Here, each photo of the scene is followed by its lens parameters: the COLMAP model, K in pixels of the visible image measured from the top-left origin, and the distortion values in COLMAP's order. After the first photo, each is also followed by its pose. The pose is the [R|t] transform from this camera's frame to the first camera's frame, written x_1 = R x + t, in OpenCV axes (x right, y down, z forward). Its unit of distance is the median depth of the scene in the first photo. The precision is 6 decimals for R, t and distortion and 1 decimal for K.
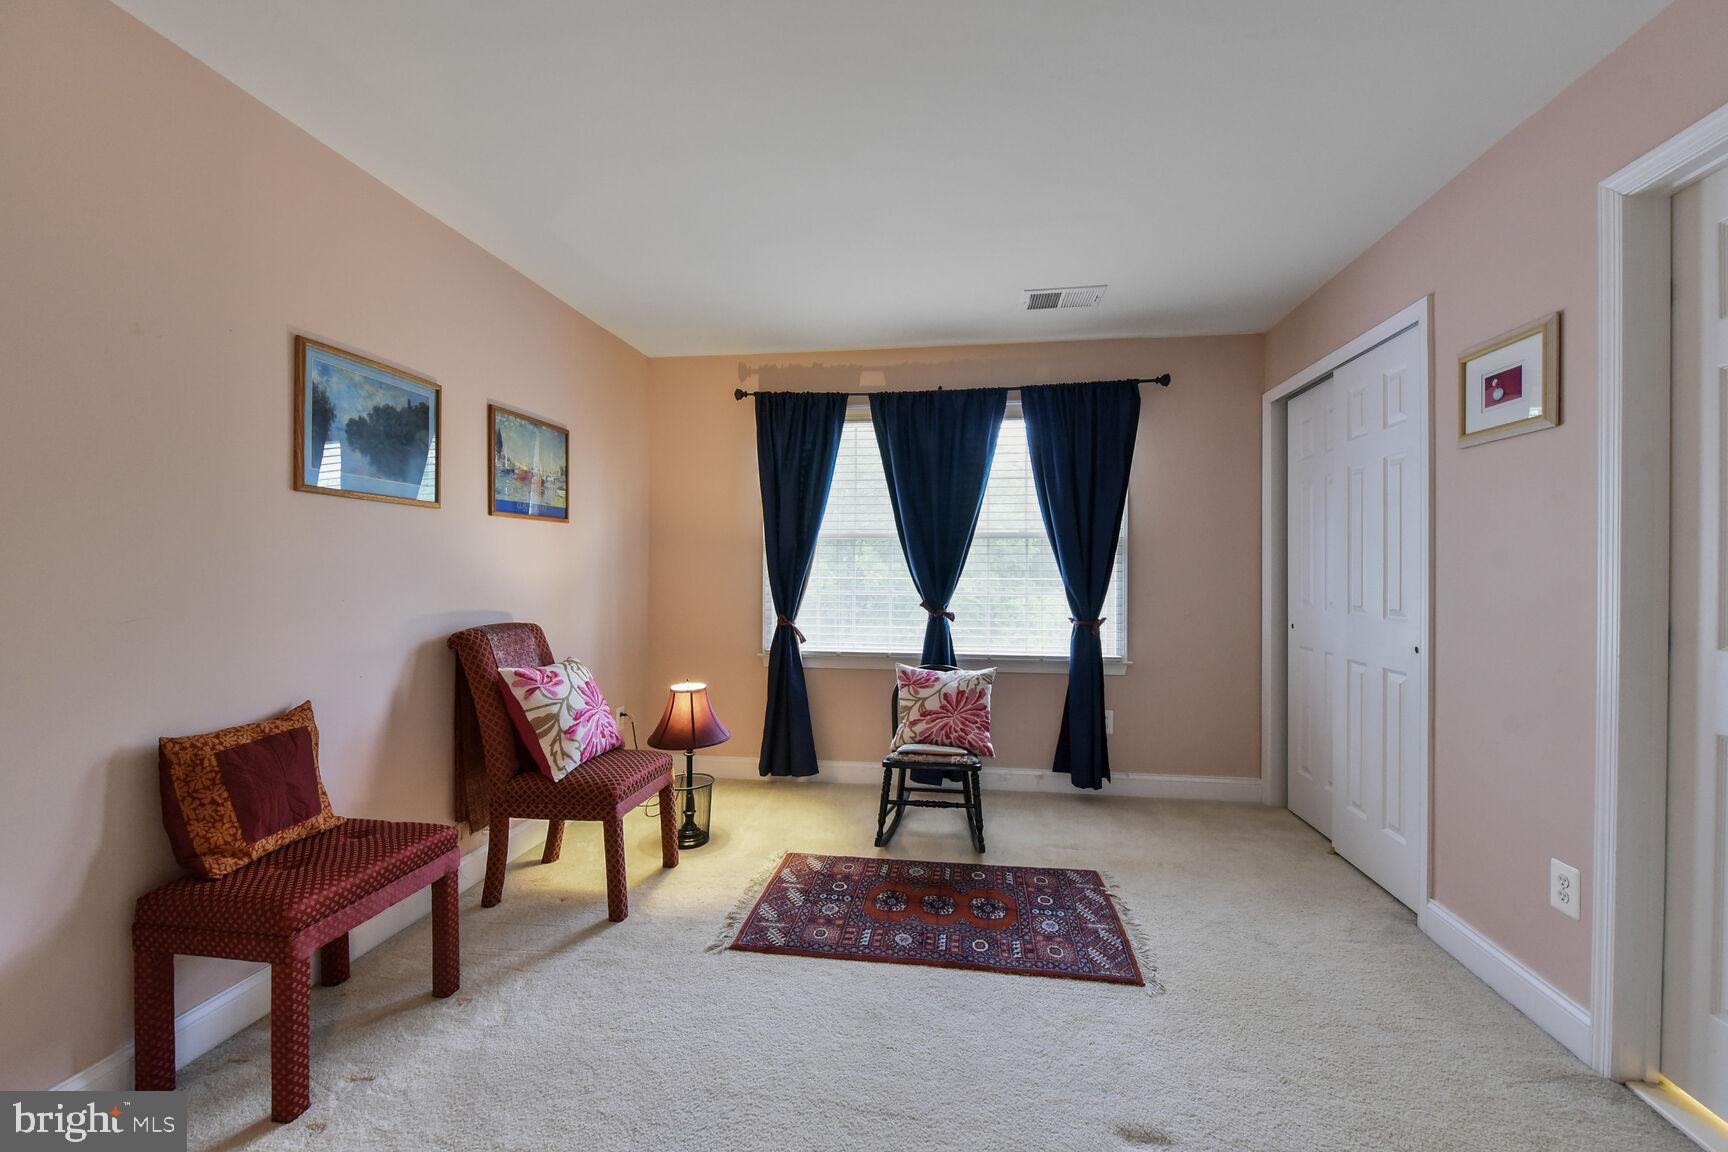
lens RADIAL K [[709.1, 0, 856.7], [0, 709.1, 577.9], [0, 0, 1]] dist [-0.008343, -0.000537]
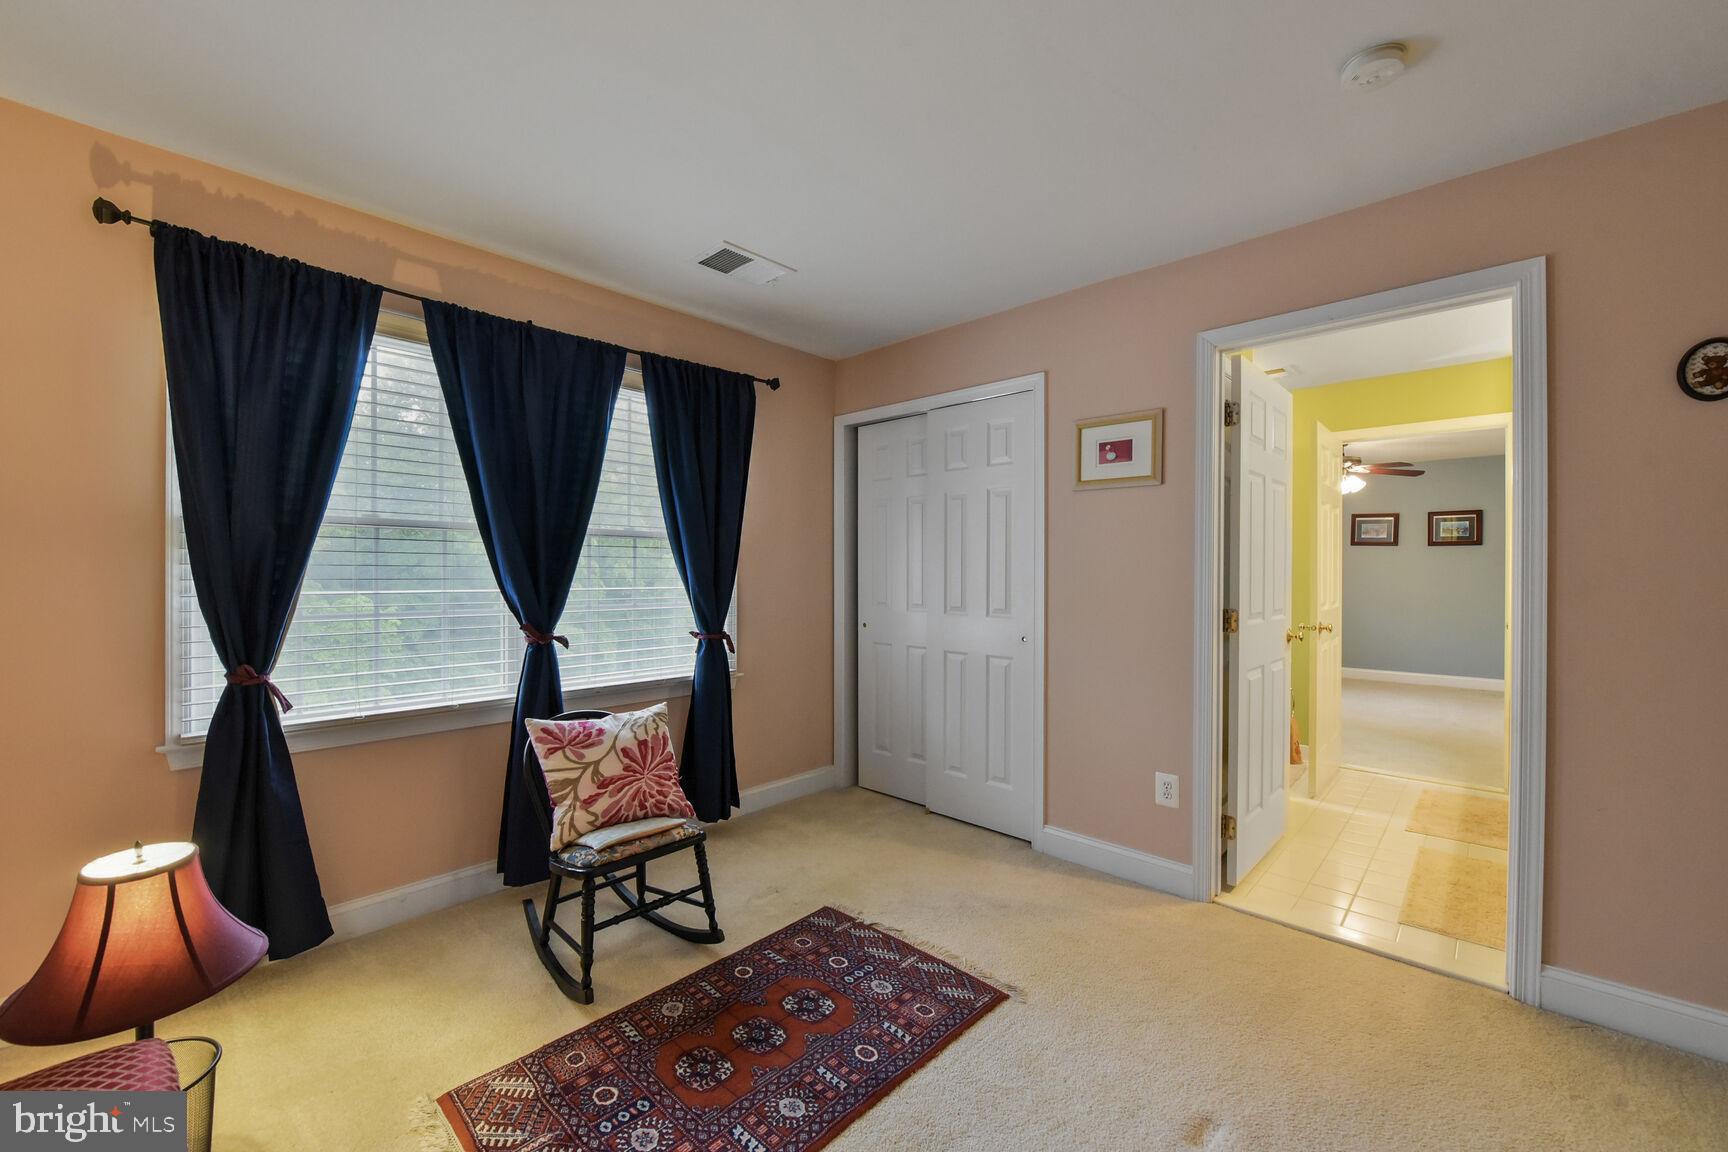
lens RADIAL K [[696.6, 0, 863.3], [0, 696.6, 576.5], [0, 0, 1]] dist [-0.005557, -0.000314]
pose [[0.553195, -0.007015, 0.833023, -0.337585], [0.005692, 0.999973, 0.004641, -0.016751], [-0.833033, 0.002174, 0.553220, 0.399227]]
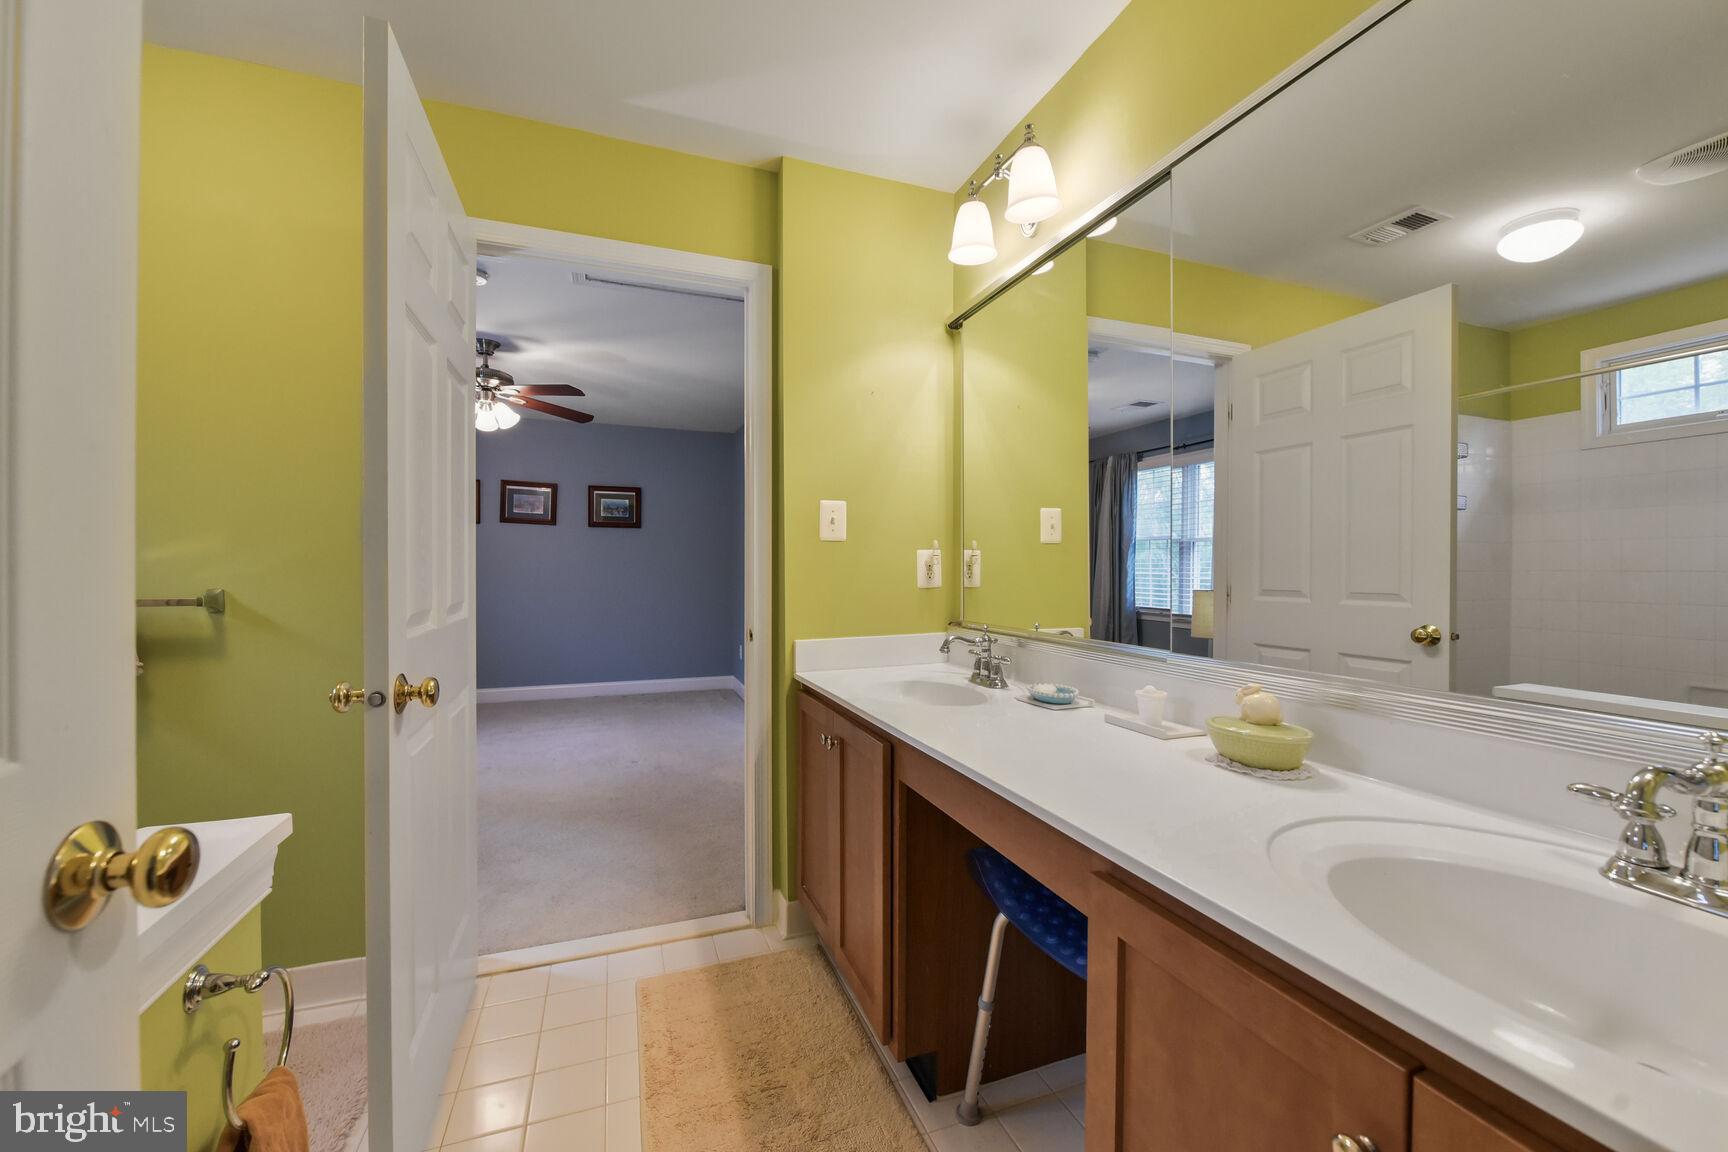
lens RADIAL K [[696.6, 0, 867.1], [0, 696.6, 574.1], [0, 0, 1]] dist [-0.005557, -0.000314]
pose [[-0.485534, -0.009365, 0.874167, 0.495832], [0.001597, 0.999931, 0.011600, 0.006596], [-0.874216, 0.007028, -0.485486, 0.370317]]
